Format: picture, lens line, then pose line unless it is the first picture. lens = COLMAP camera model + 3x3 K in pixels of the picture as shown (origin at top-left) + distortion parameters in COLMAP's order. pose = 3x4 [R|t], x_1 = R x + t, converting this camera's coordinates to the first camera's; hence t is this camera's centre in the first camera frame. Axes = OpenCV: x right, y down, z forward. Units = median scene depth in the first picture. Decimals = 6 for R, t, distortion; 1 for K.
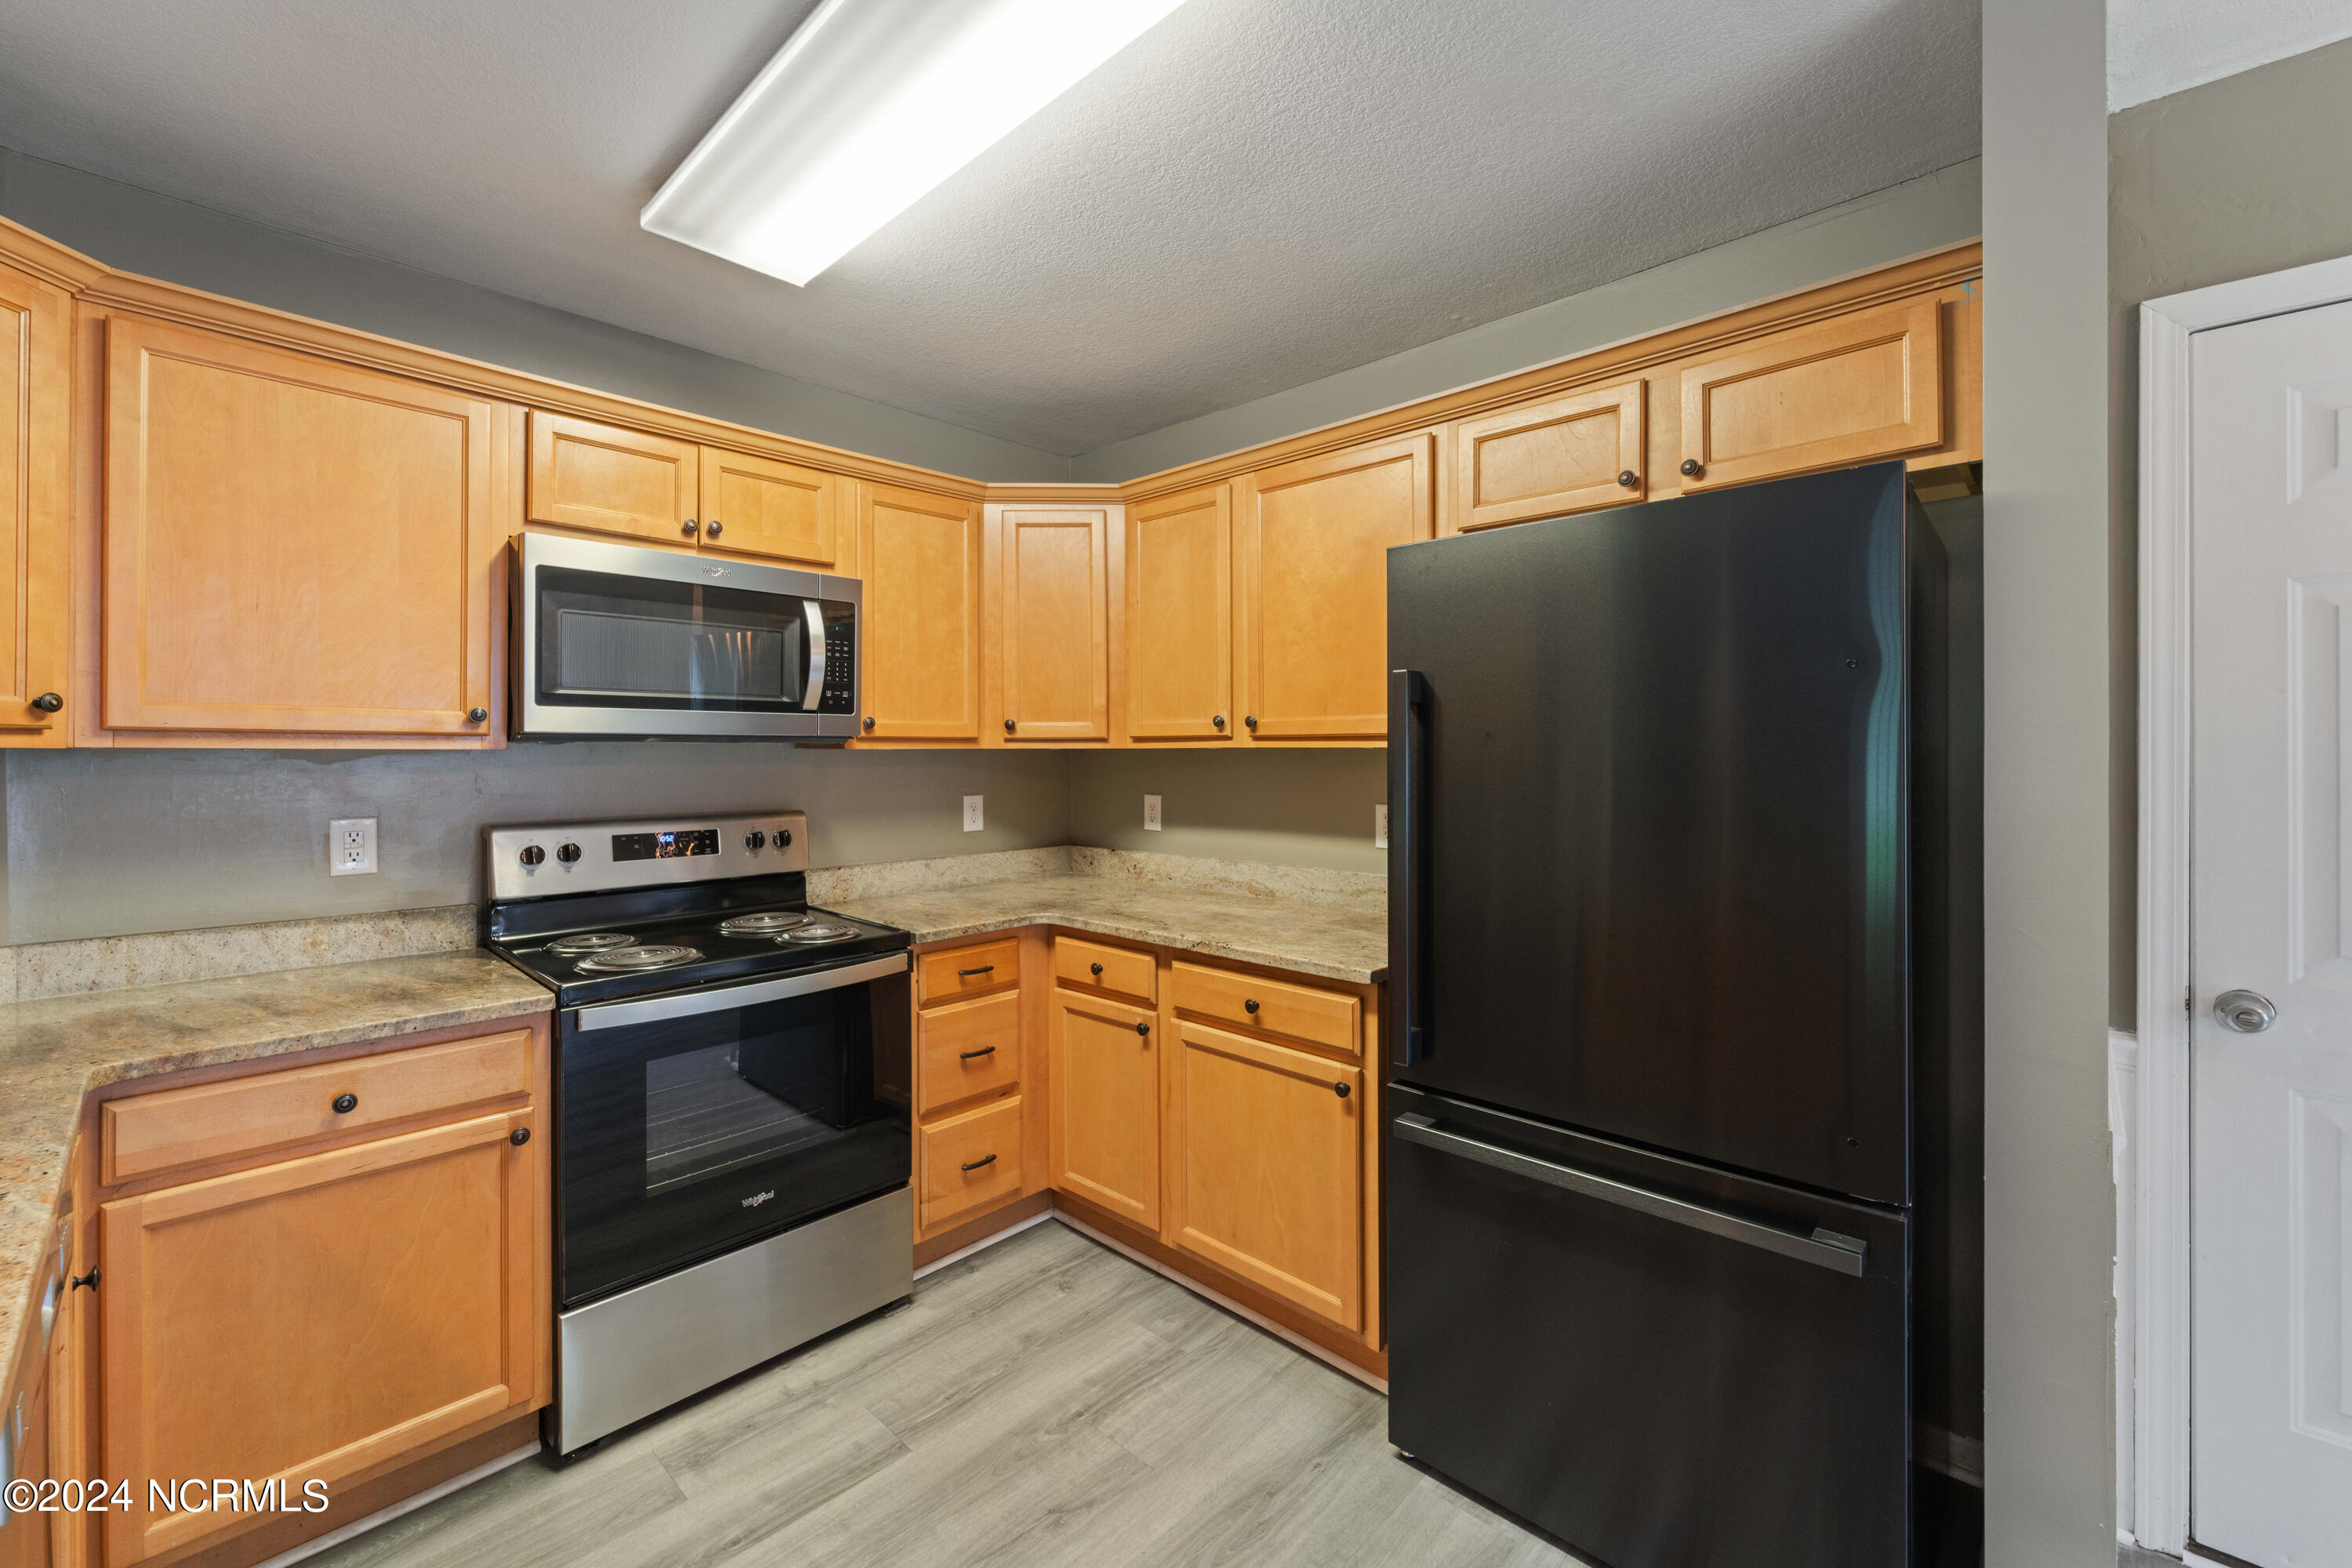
lens RADIAL K [[951.1, 0, 1163.9], [0, 951.1, 751.3], [0, 0, 1]] dist [-0.000127, -0.000350]
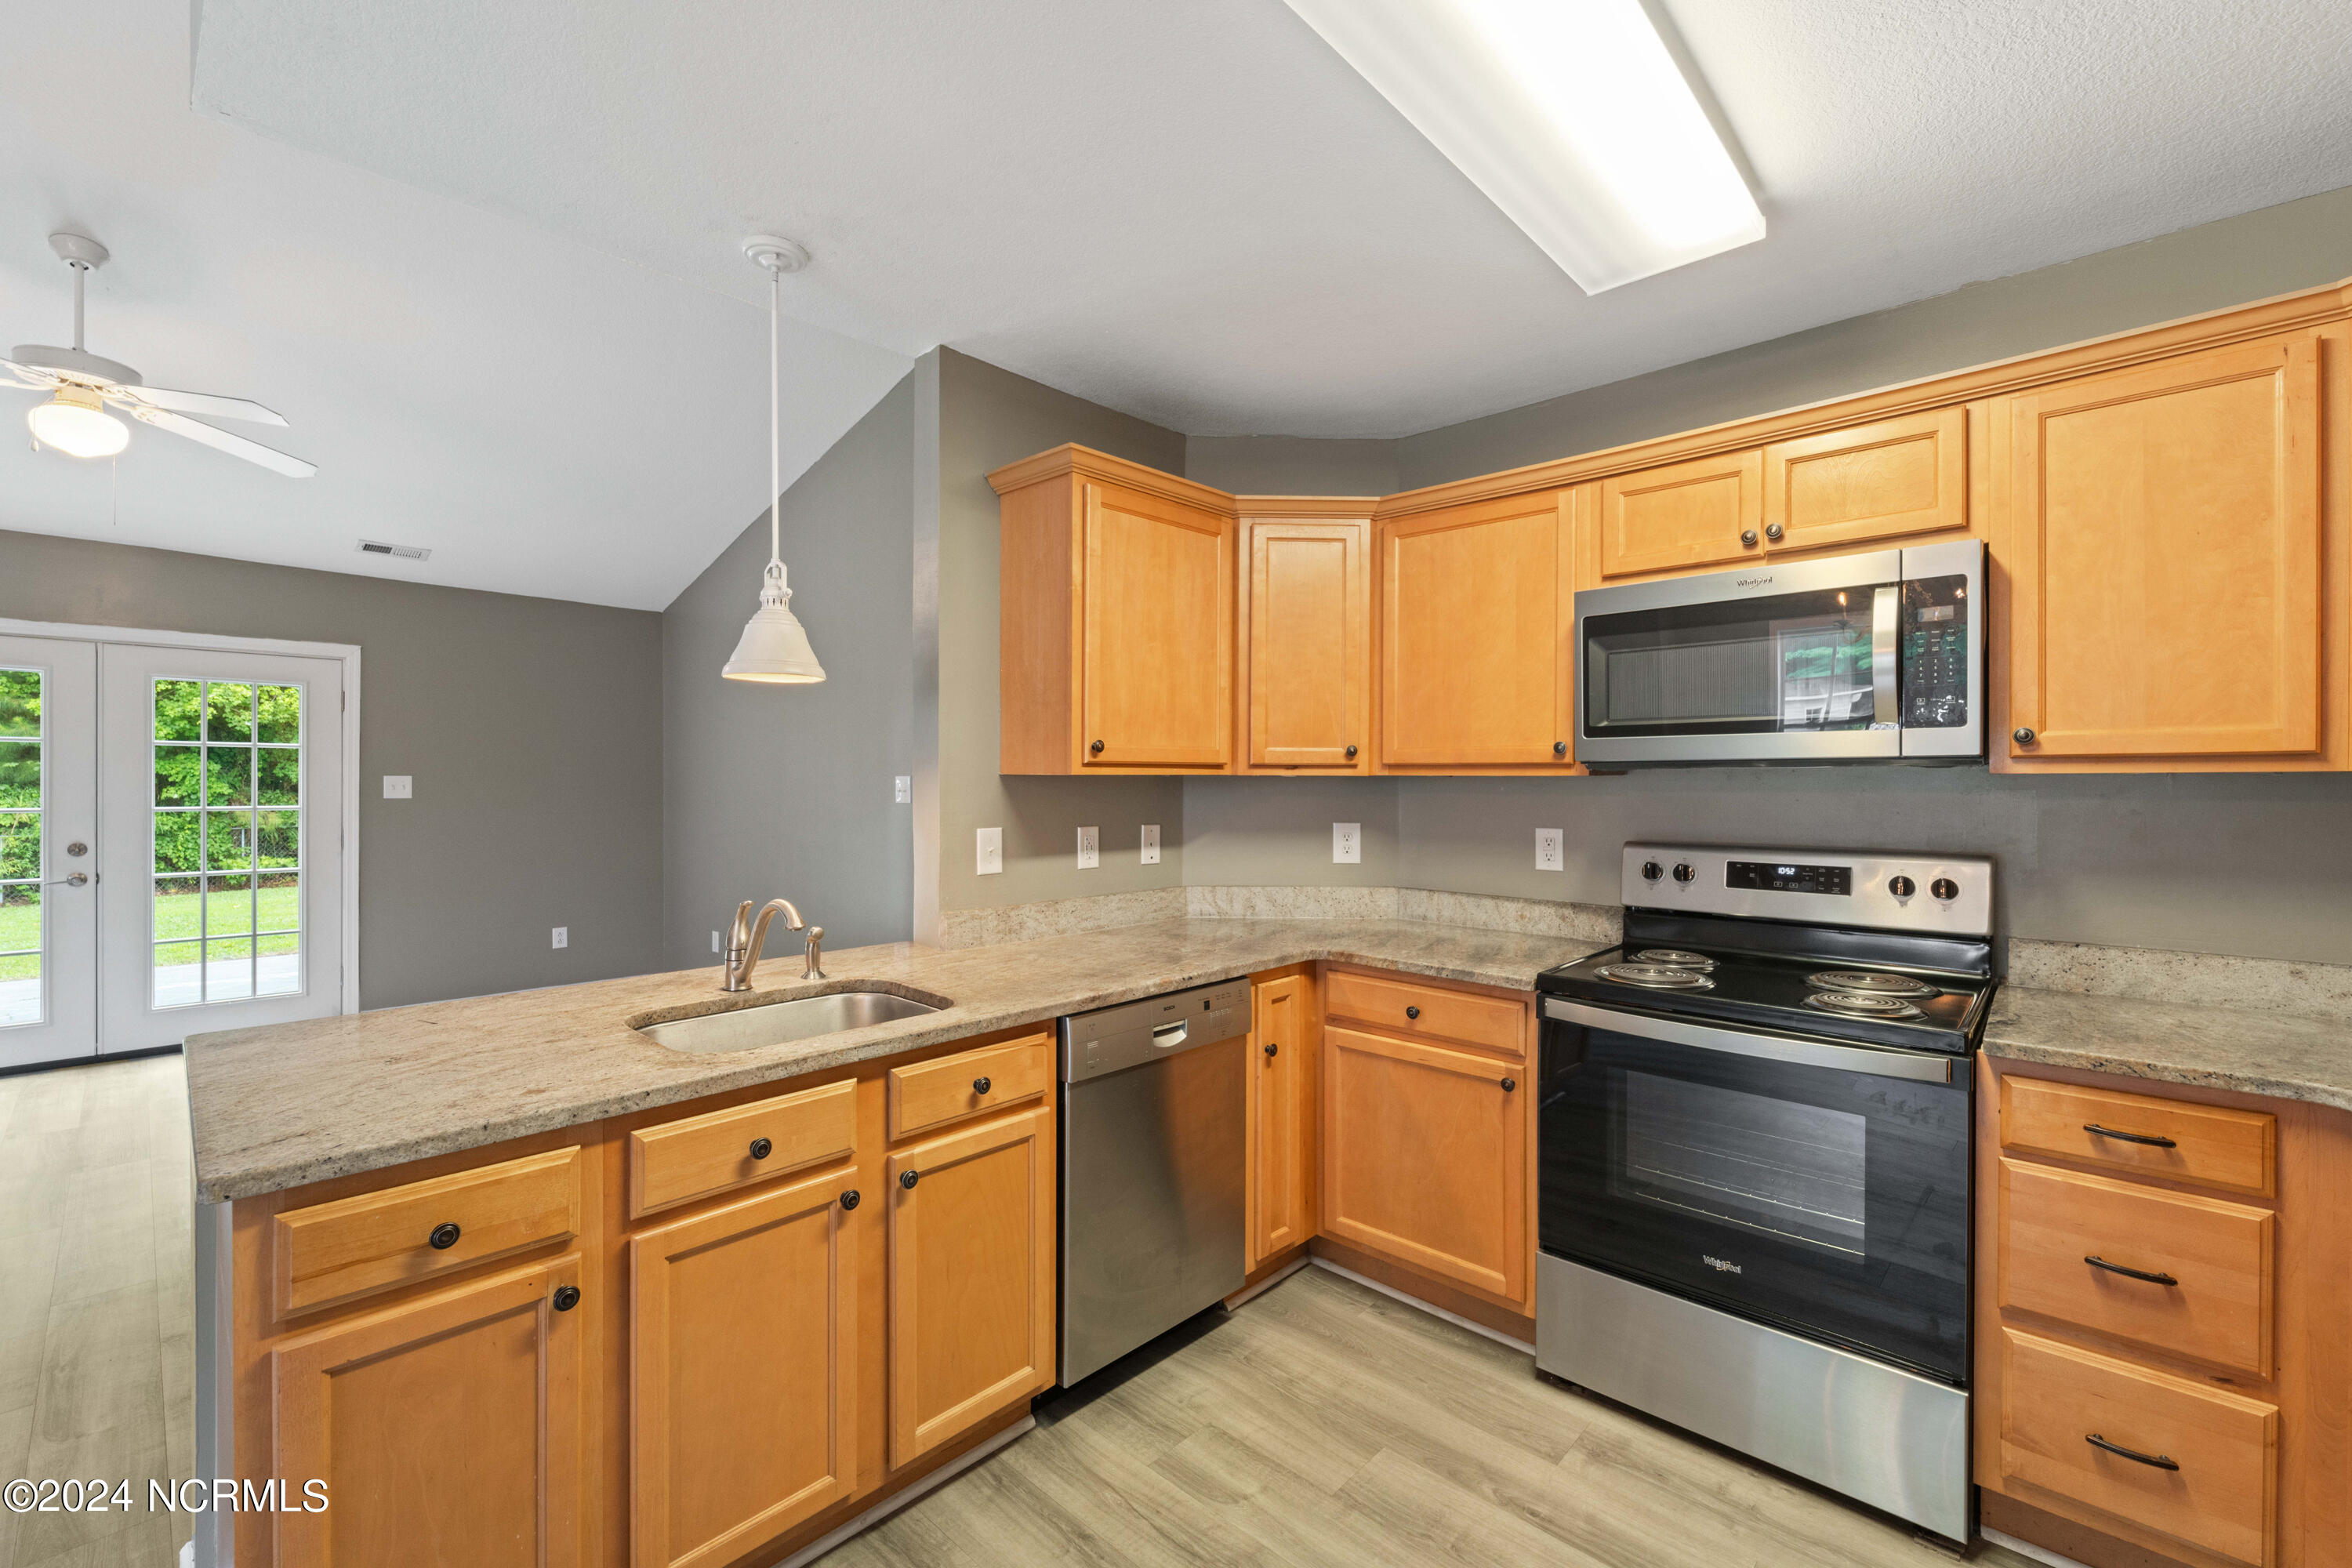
lens RADIAL K [[986.0, 0, 1176.0], [0, 986.0, 784.0], [0, 0, 1]] dist [0.000341, -0.000340]
pose [[0.013244, 0.004927, -0.999900, 0.527715], [-0.000327, 0.999988, 0.004923, 0.002317], [0.999912, 0.000261, 0.013246, 0.469740]]
